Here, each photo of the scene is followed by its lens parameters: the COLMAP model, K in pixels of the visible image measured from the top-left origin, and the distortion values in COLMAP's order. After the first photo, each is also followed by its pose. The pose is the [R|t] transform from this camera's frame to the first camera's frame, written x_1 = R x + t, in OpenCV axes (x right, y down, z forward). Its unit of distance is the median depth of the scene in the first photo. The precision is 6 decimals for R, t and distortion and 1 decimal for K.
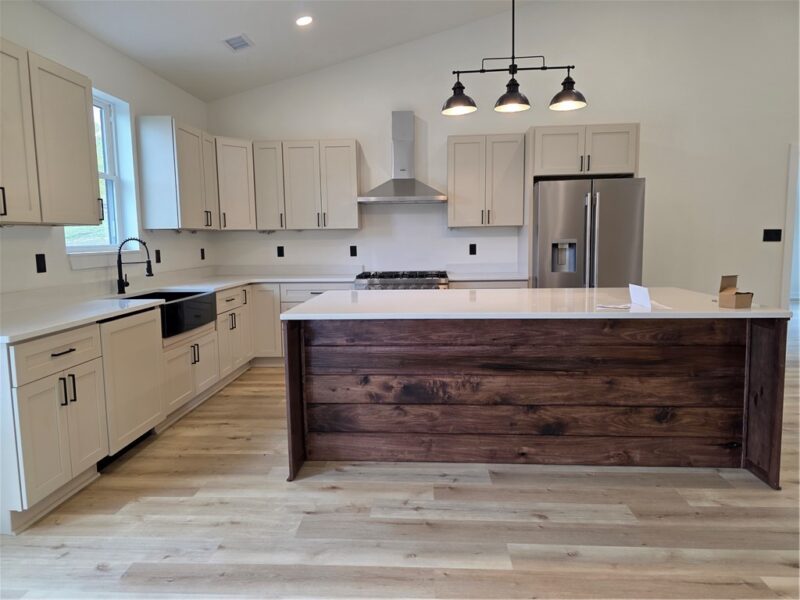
lens RADIAL K [[531.2, 0, 392.6], [0, 531.2, 292.9], [0, 0, 1]] dist [0.058336, -0.044937]
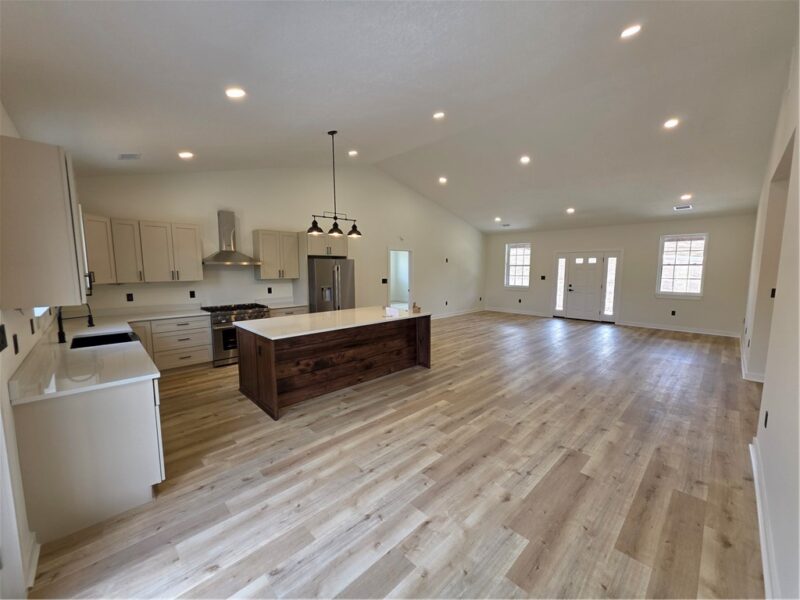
lens RADIAL K [[321.1, 0, 400.6], [0, 321.1, 301.9], [0, 0, 1]] dist [0.004317, -0.002109]
pose [[0.668074, -0.065855, 0.741175, -0.637861], [0.066793, 0.997362, 0.028412, -0.076634], [-0.741091, 0.030524, 0.670711, -0.126646]]
